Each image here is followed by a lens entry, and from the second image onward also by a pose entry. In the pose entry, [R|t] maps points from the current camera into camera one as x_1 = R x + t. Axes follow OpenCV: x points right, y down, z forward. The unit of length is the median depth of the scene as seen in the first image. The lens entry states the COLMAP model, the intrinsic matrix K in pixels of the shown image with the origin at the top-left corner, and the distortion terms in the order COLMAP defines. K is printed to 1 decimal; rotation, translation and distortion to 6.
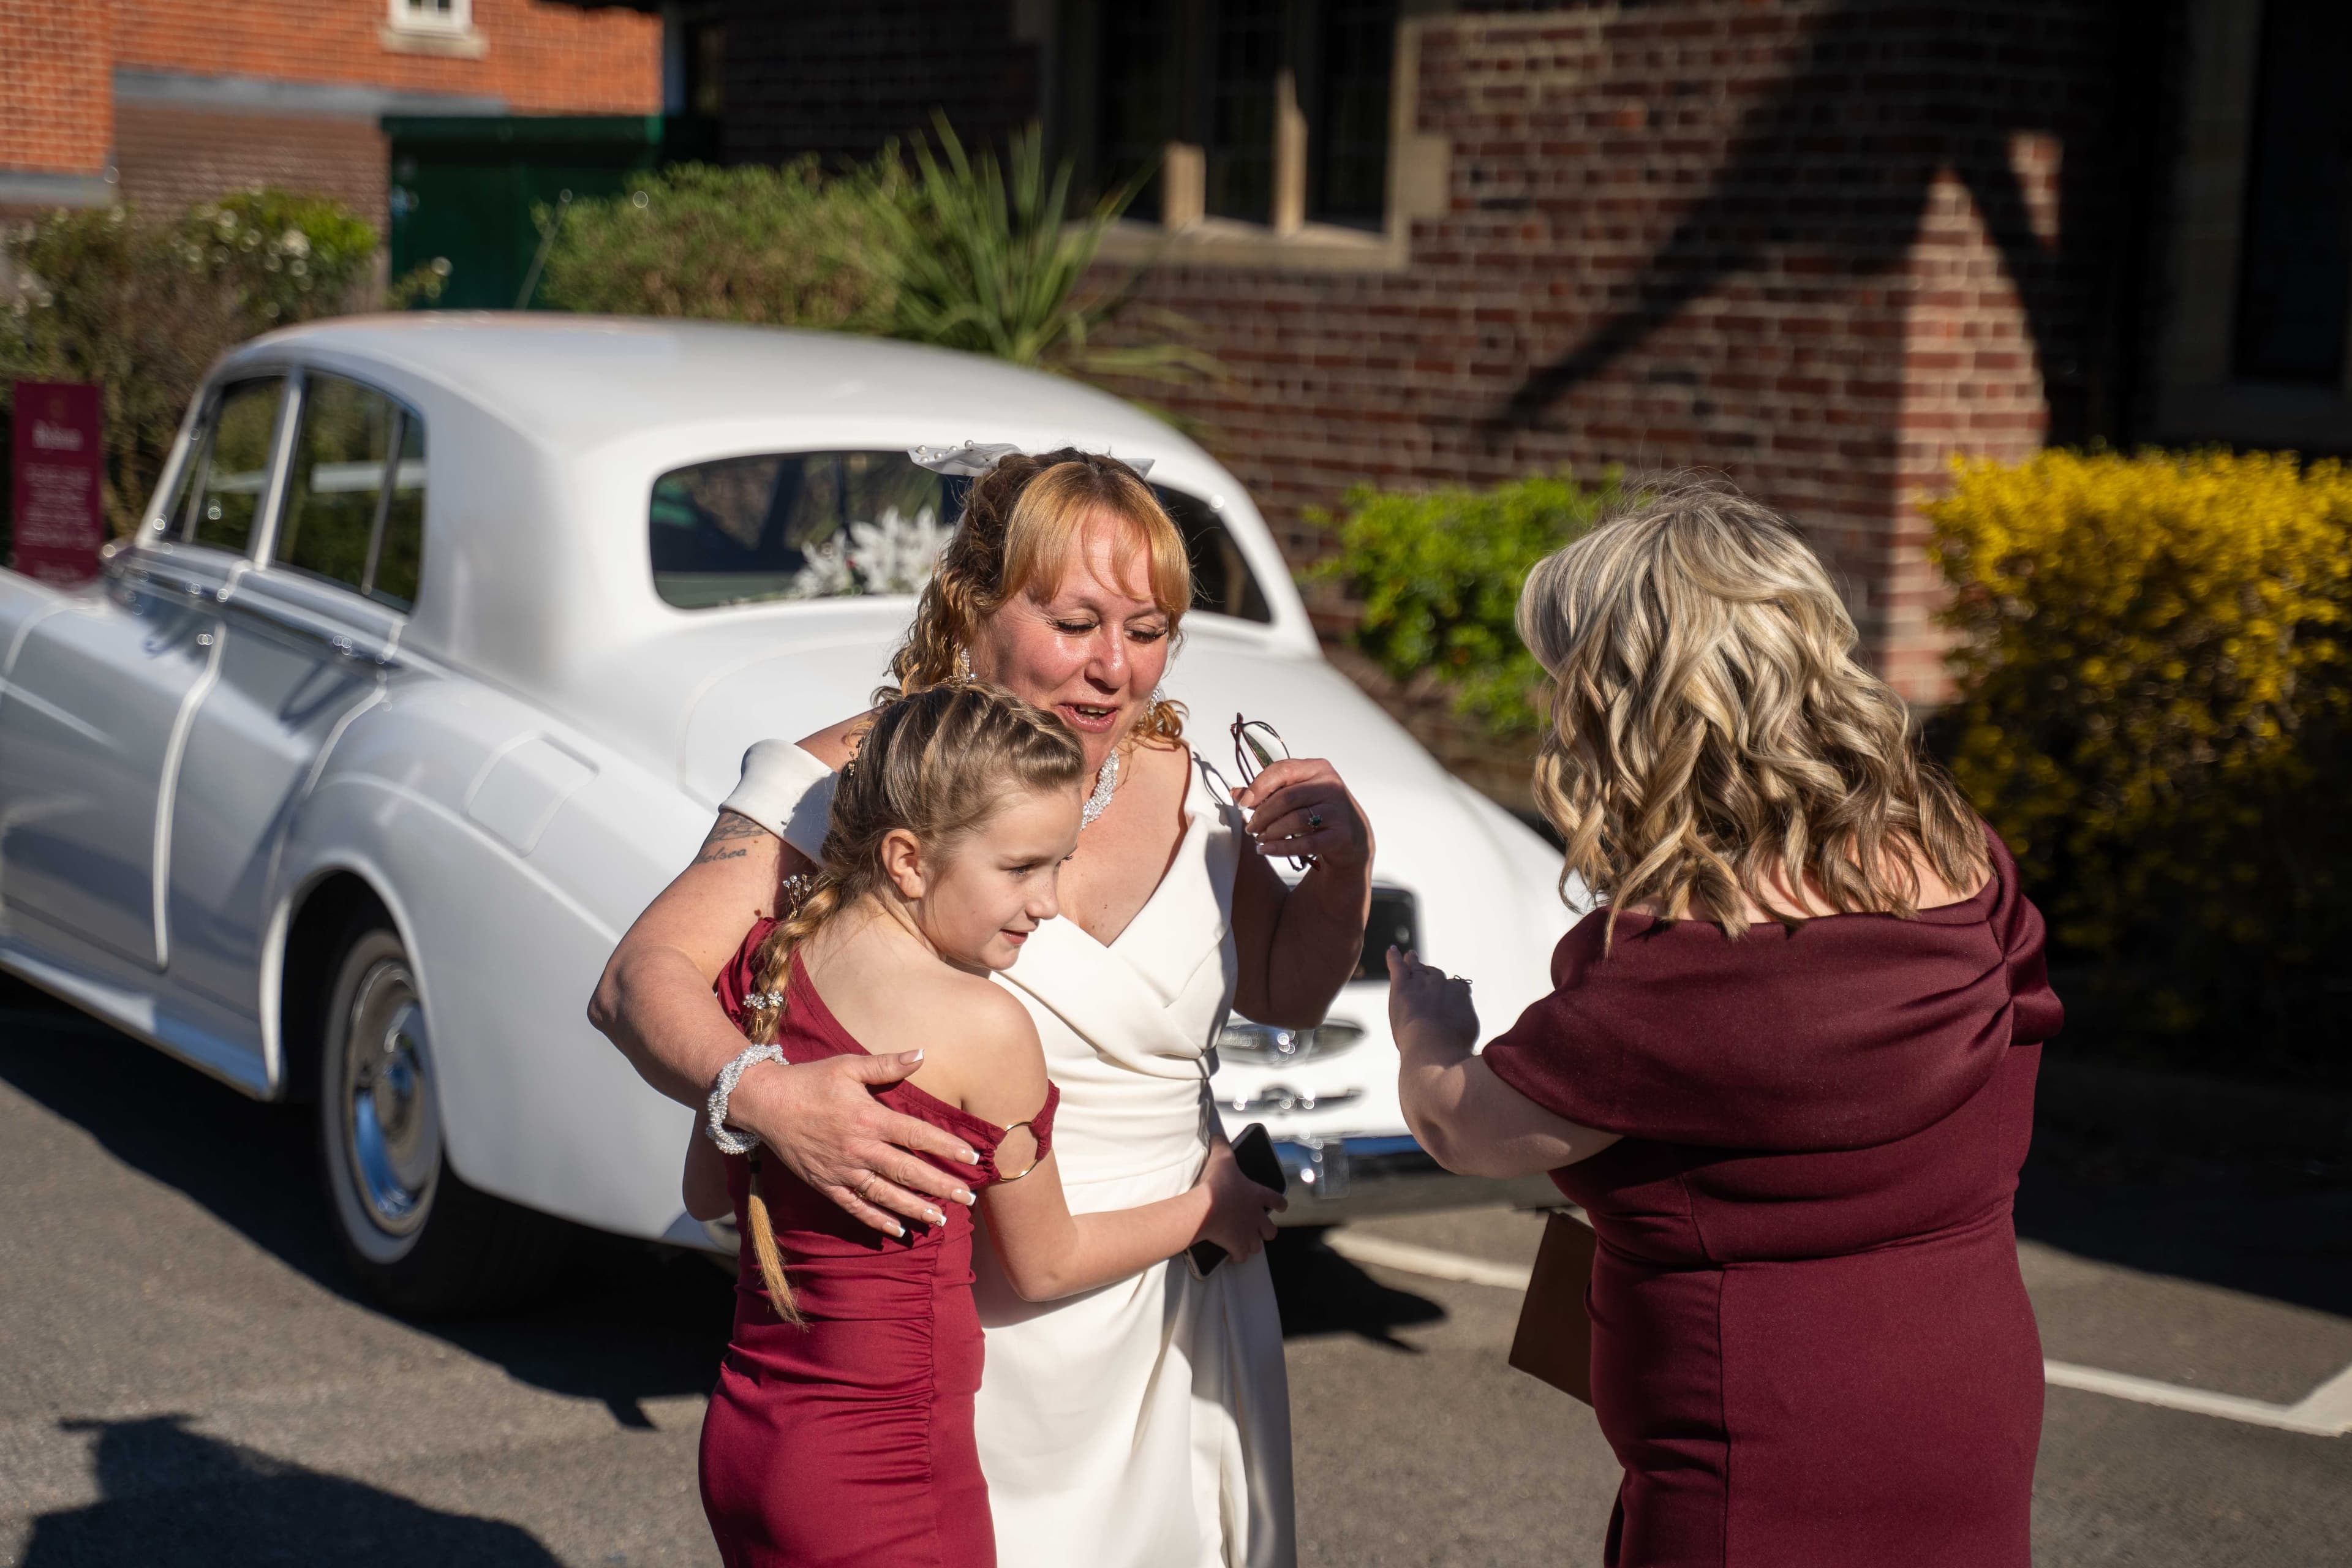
lens RADIAL K [[3954.6, 0, 1174.0], [0, 3954.6, 783.8], [0, 0, 1]] dist [0.229422, 0.000000]
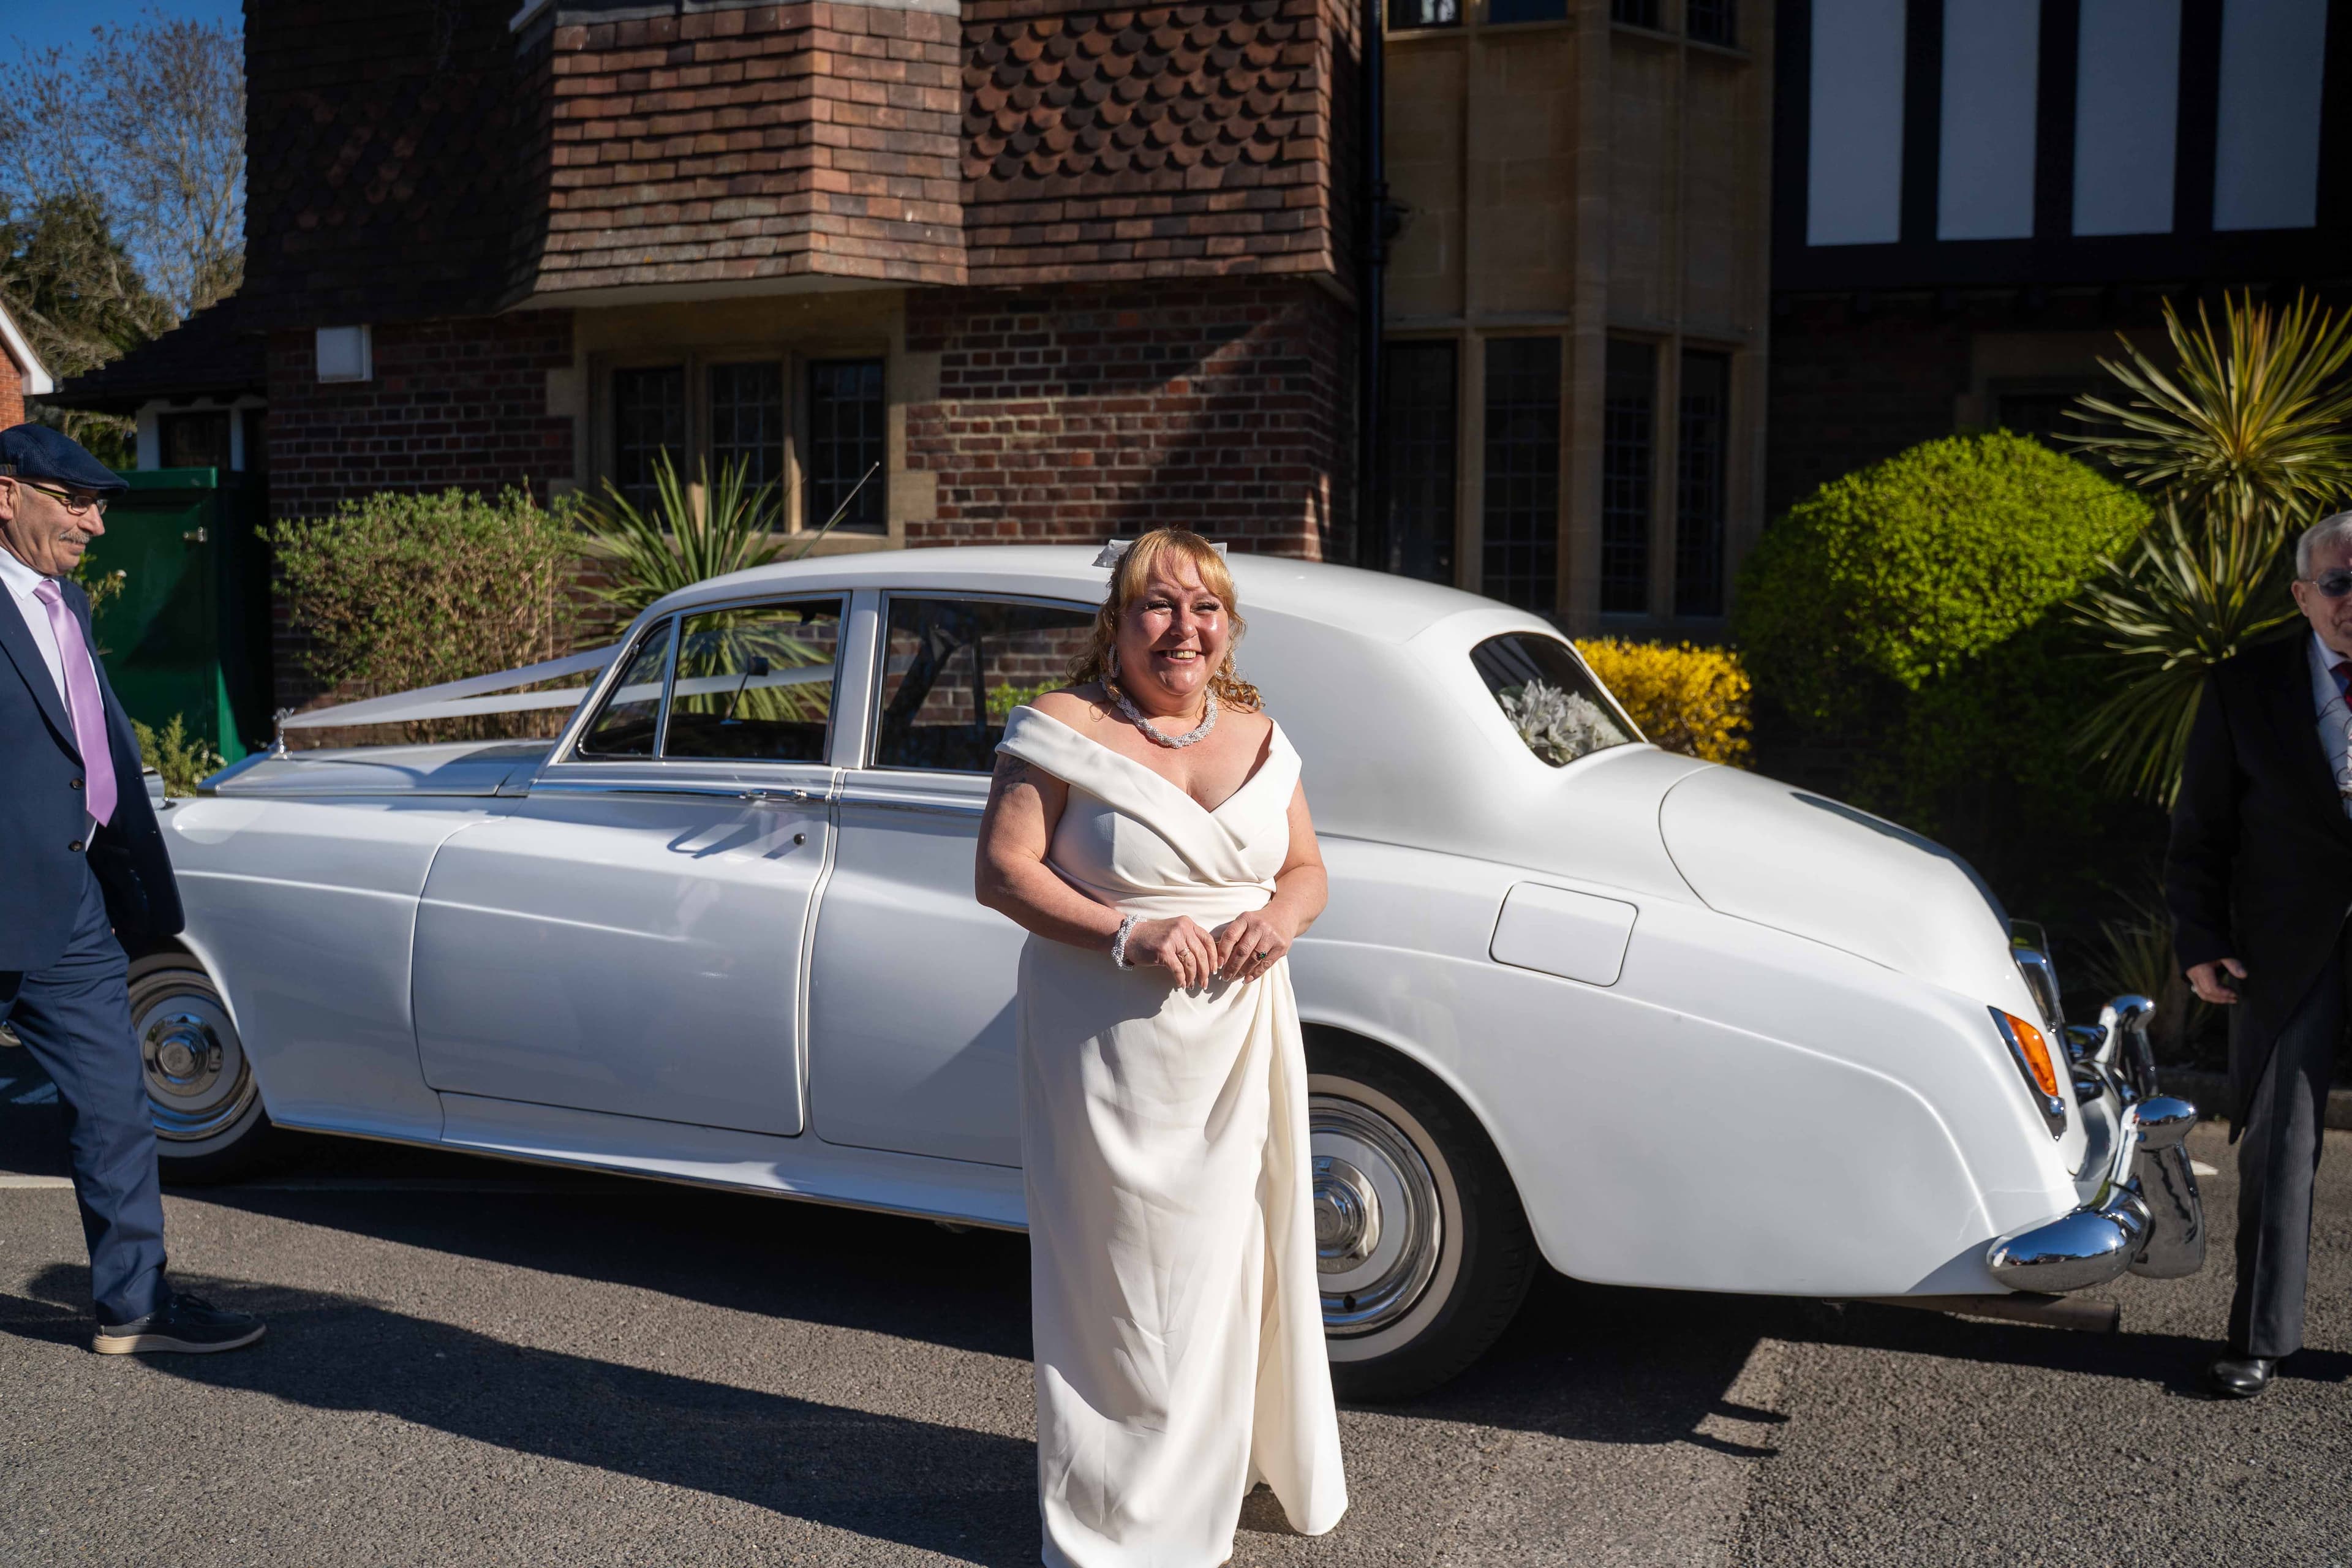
lens RADIAL K [[1920.3, 0, 1184.2], [0, 1920.3, 780.0], [0, 0, 1]] dist [-0.115644, 0.093874]
pose [[0.823355, -0.070962, 0.563072, -0.321069], [0.090851, 0.995837, -0.007346, -0.026788], [-0.560207, 0.057204, 0.826375, 0.350728]]
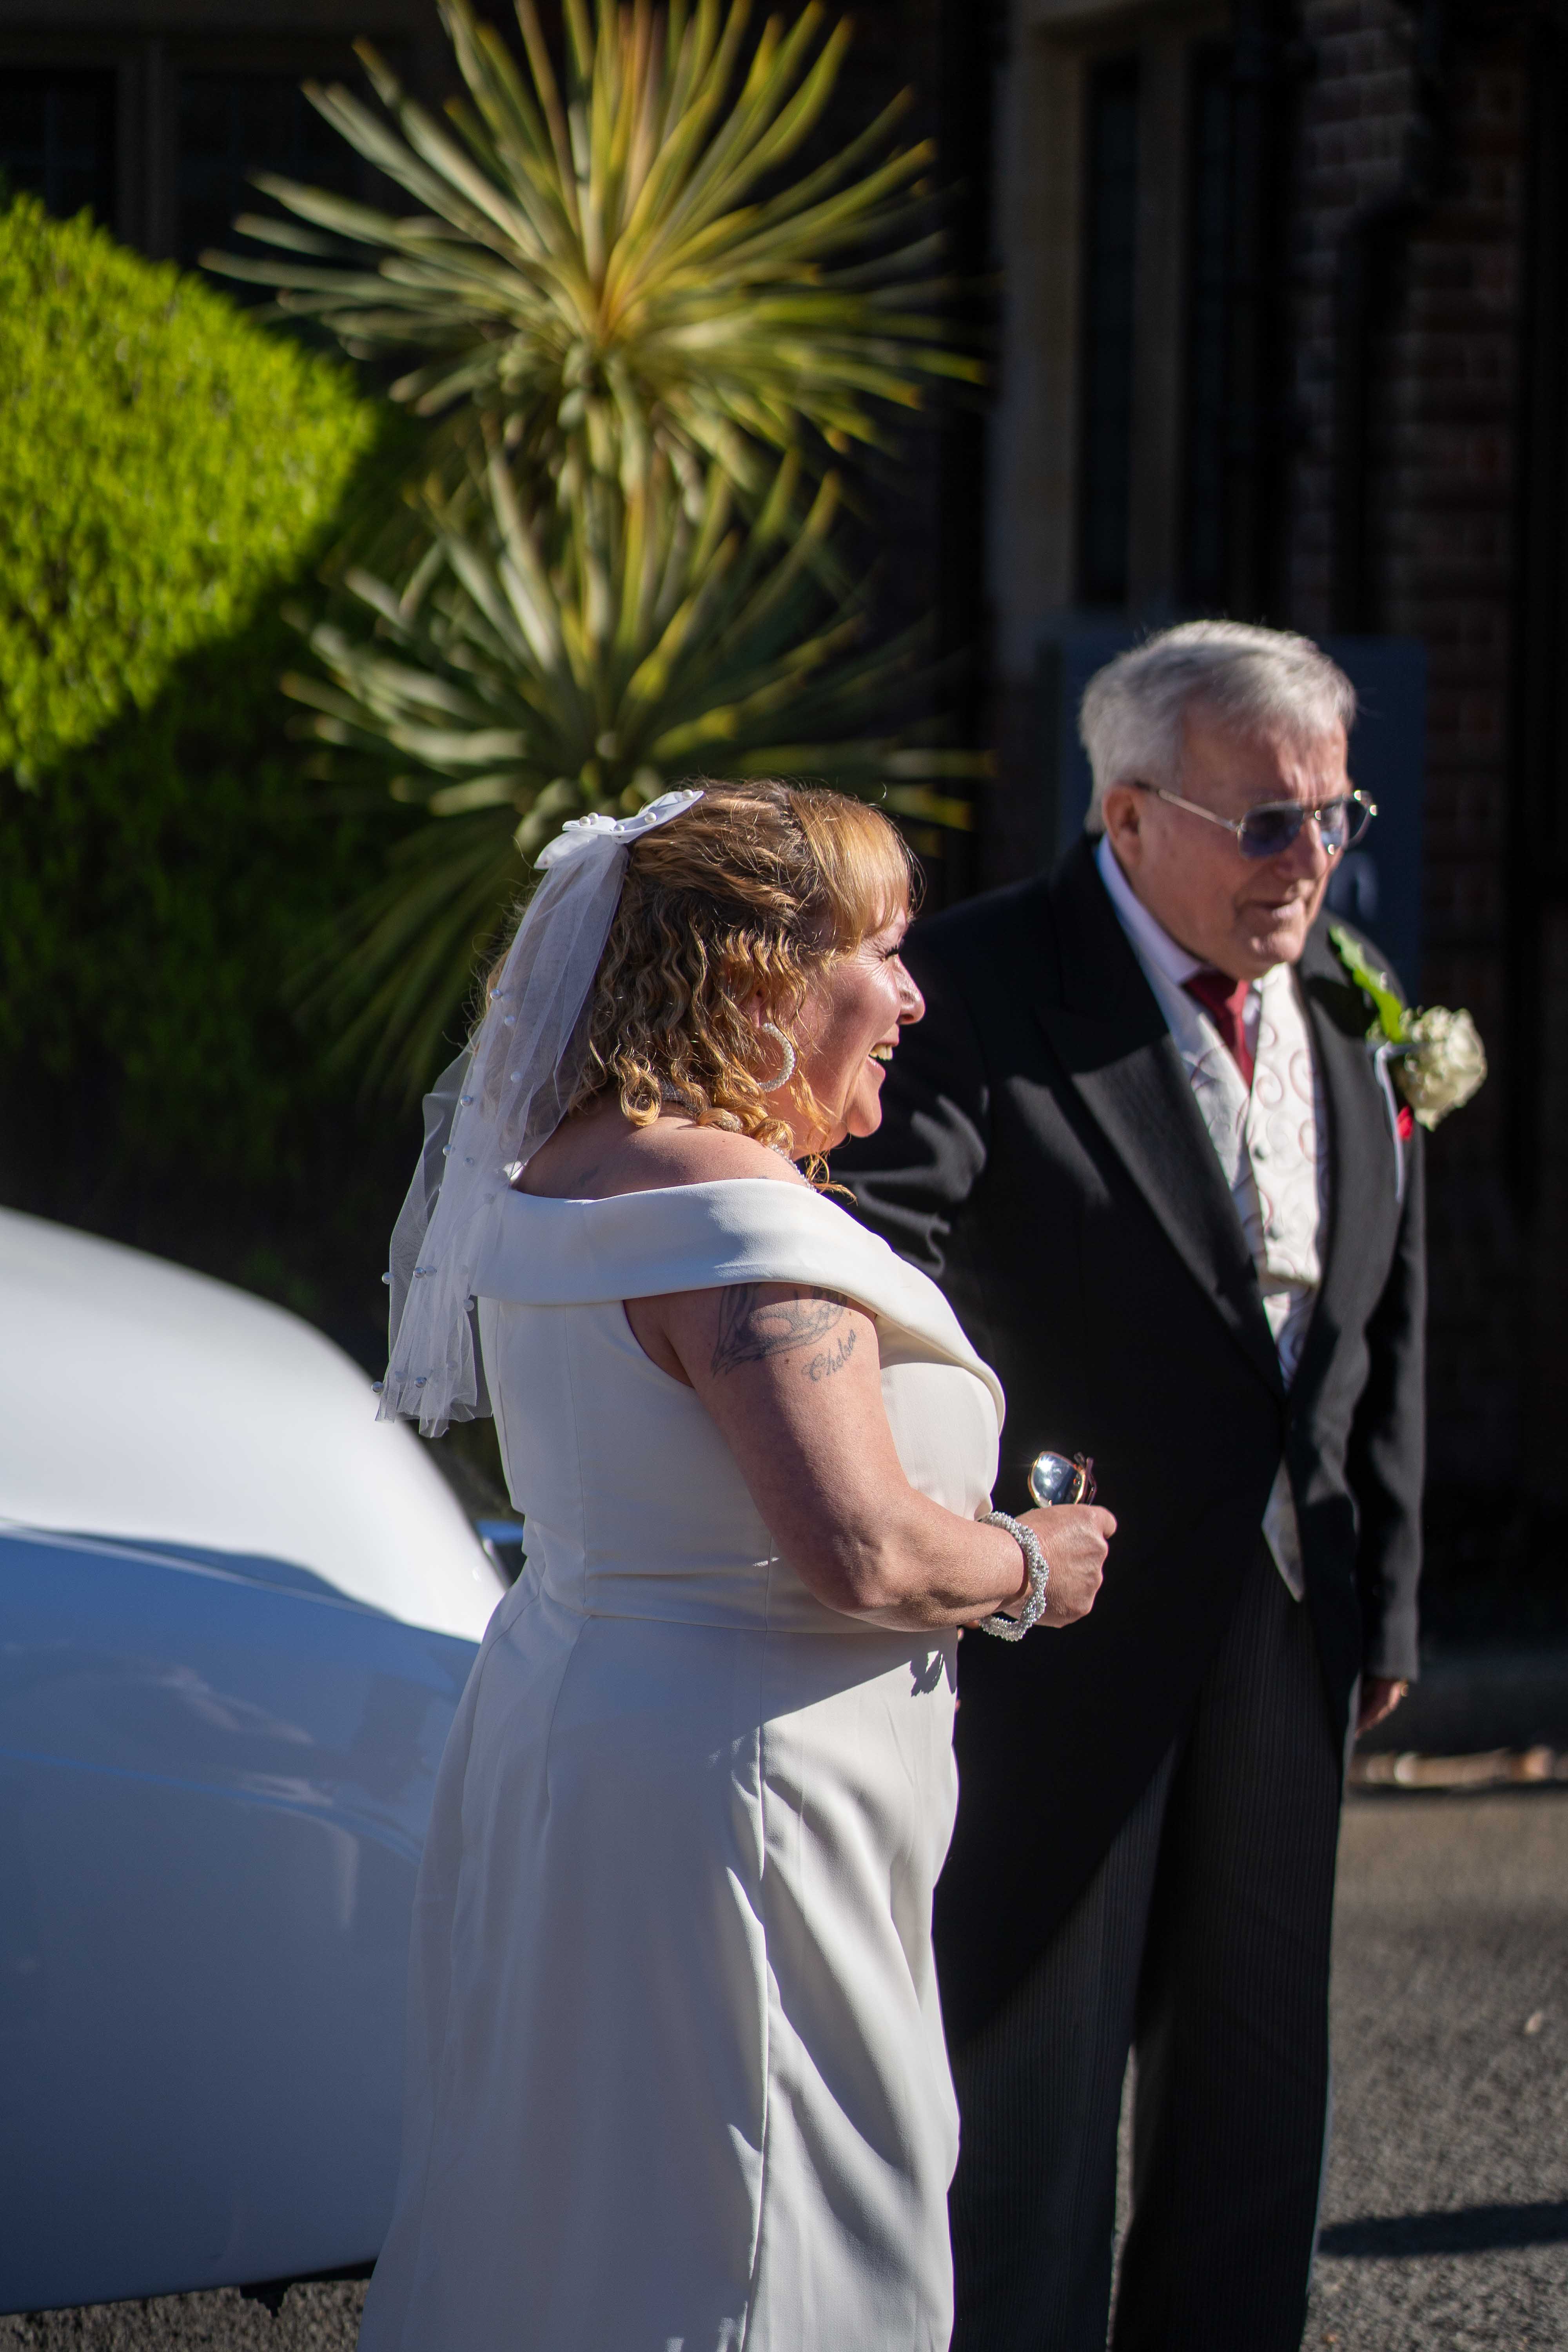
lens RADIAL K [[5788.1, 0, 781.5], [0, 5788.1, 1175.9], [0, 0, 1]] dist [0.121540, 0.000000]
pose [[0.348730, -0.136276, 0.927263, -0.474390], [0.126303, 0.987181, 0.097581, -0.061210], [-0.928674, 0.083087, 0.361472, 0.334397]]
